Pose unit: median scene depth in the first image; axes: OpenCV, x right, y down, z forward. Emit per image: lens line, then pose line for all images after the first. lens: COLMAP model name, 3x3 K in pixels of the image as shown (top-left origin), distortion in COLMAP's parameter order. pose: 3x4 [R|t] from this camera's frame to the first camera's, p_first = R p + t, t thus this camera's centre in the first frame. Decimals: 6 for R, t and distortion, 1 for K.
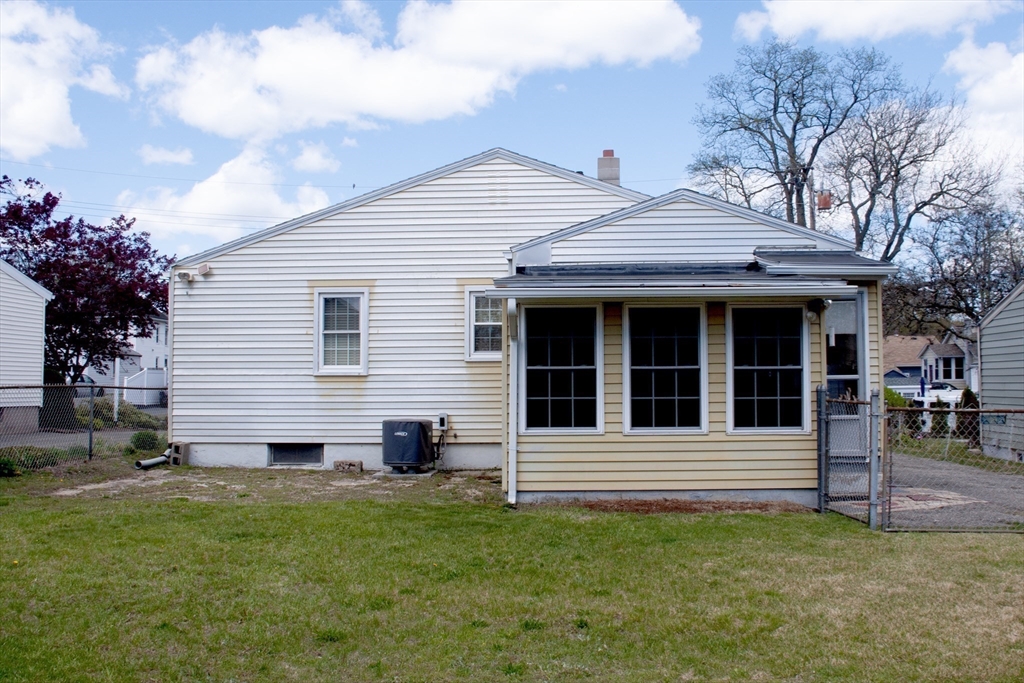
lens RADIAL K [[1031.1, 0, 512.0], [0, 1031.1, 341.5], [0, 0, 1]] dist [-0.098836, 0.012558]
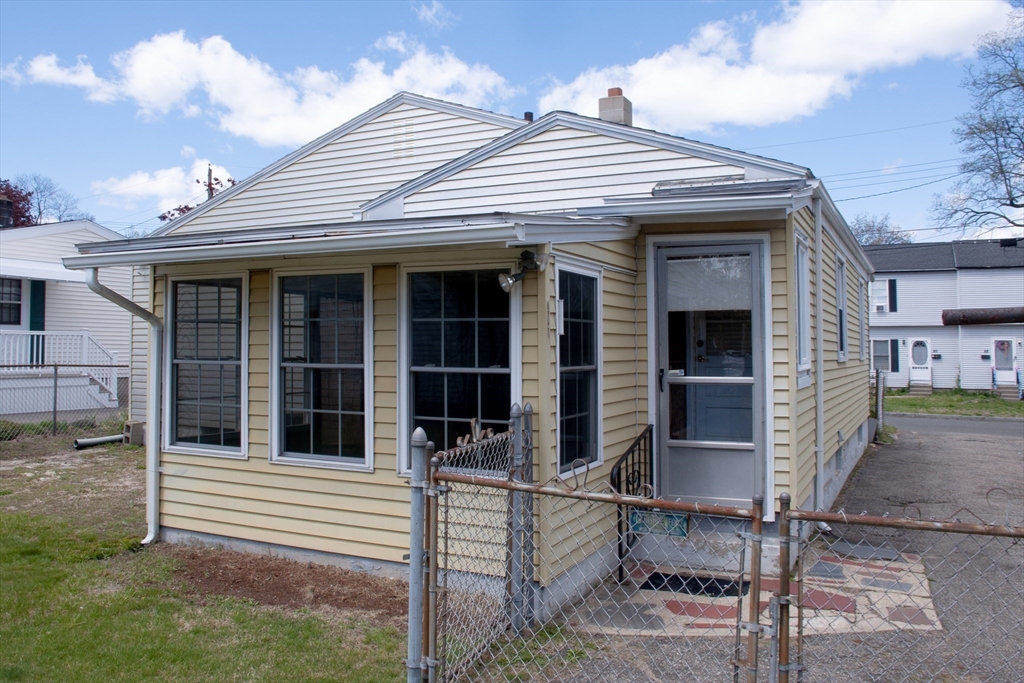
lens RADIAL K [[832.0, 0, 512.0], [0, 832.0, 341.5], [0, 0, 1]] dist [-0.092666, 0.006675]
pose [[0.914760, 0.007942, -0.403920, 0.374757], [0.004831, 0.999520, 0.030595, -0.003916], [0.403969, -0.029938, 0.914283, 0.450683]]
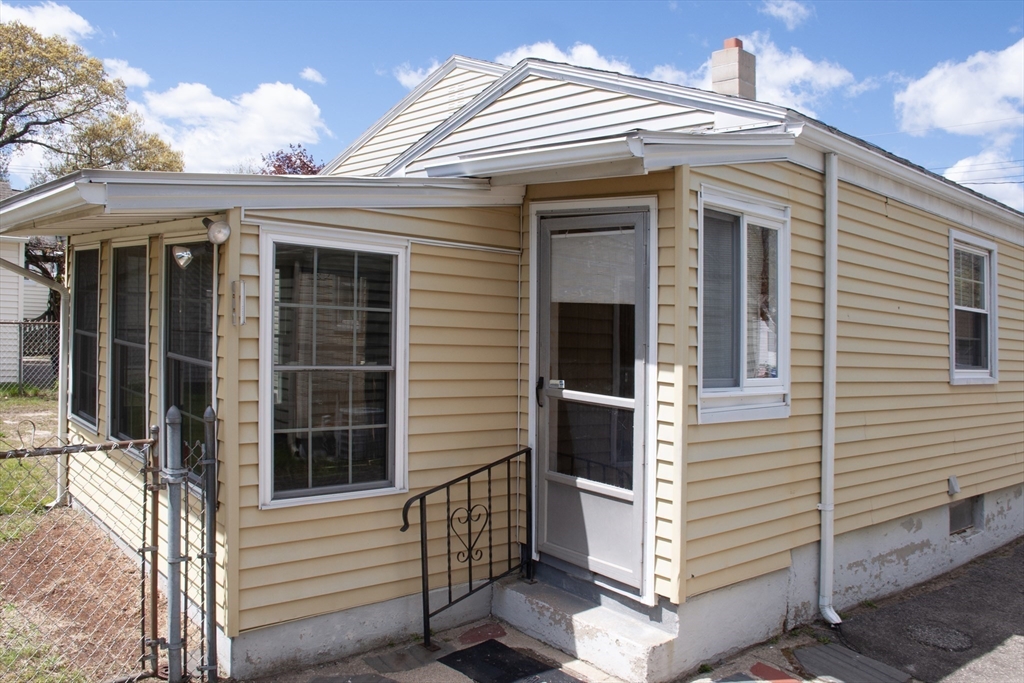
lens RADIAL K [[806.1, 0, 516.0], [0, 806.1, 313.2], [0, 0, 1]] dist [-0.095029, 0.005949]
pose [[0.693839, 0.045443, -0.718695, 0.506366], [-0.038027, 0.998927, 0.026450, -0.010213], [0.719126, 0.008977, 0.694822, 0.667490]]
